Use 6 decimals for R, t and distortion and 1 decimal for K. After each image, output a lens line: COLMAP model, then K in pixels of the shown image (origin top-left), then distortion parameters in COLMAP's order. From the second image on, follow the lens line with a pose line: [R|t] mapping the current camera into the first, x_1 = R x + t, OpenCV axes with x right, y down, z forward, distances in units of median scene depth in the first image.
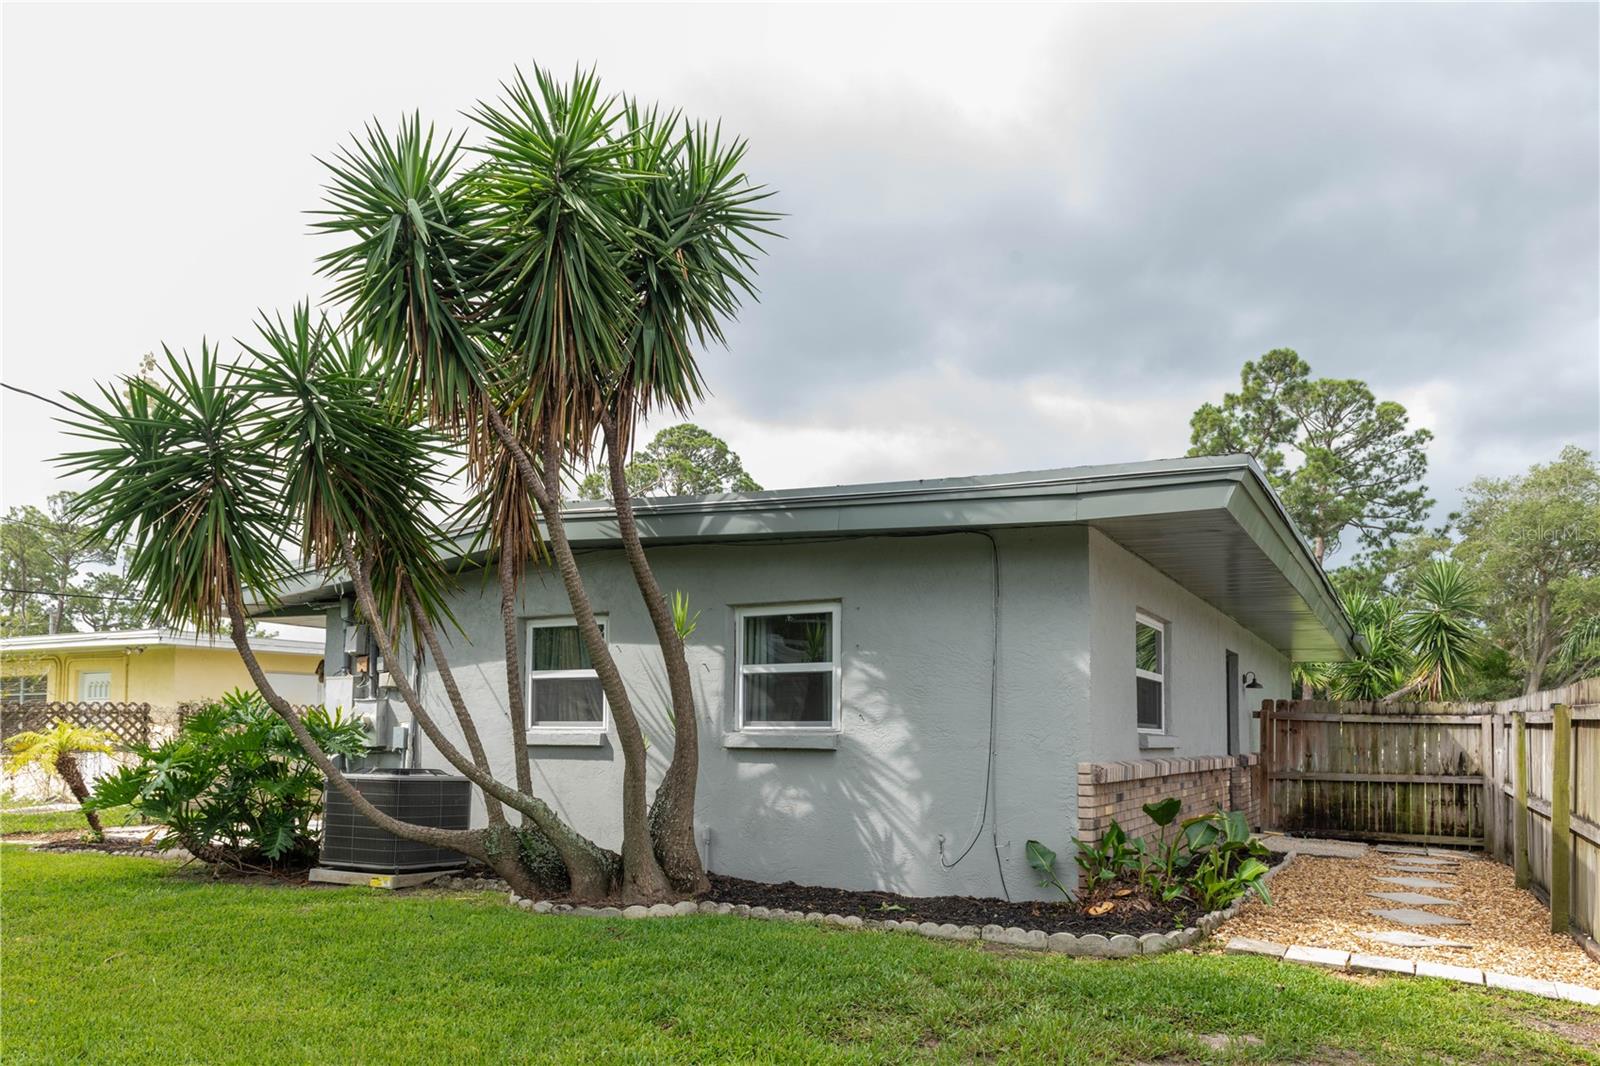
lens RADIAL K [[1071.0, 0, 820.5], [0, 1071.0, 682.0], [0, 0, 1]] dist [0.000844, -0.013638]
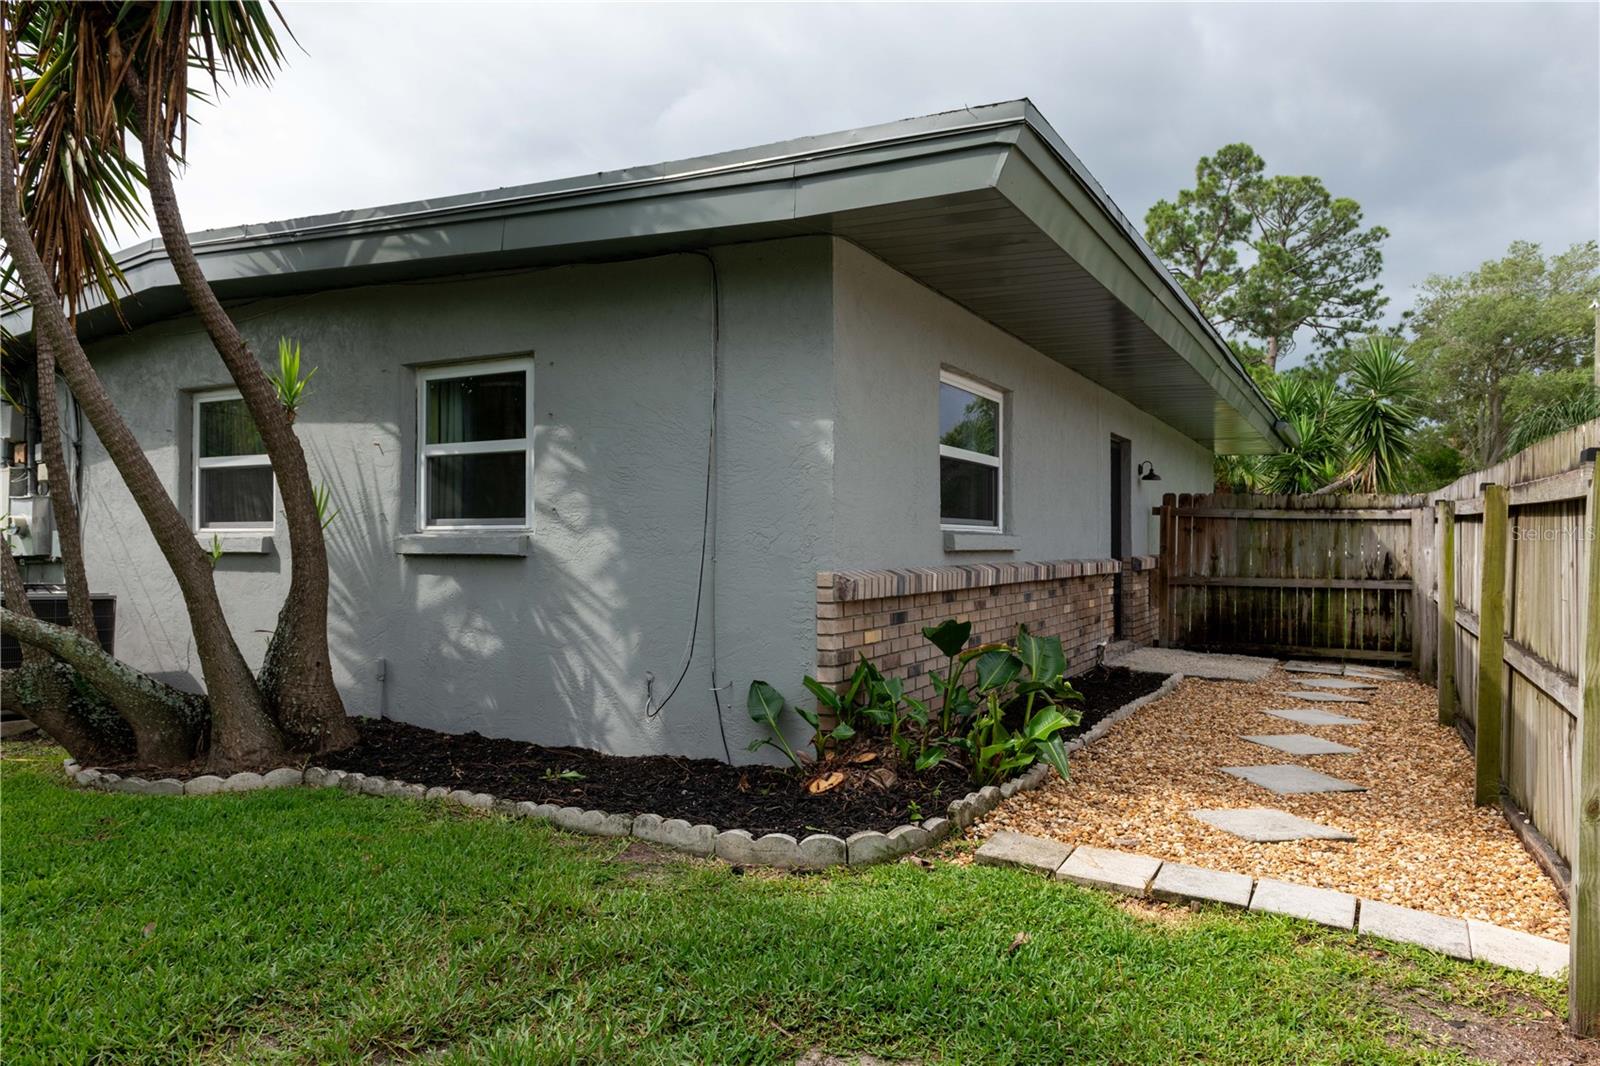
lens RADIAL K [[1071.0, 0, 790.4], [0, 1071.0, 532.8], [0, 0, 1]] dist [0.000844, -0.013638]
pose [[0.999892, -0.007079, 0.012883, 0.179214], [0.006514, 0.999038, 0.043364, 0.015526], [-0.013178, -0.043275, 0.998976, 0.245865]]
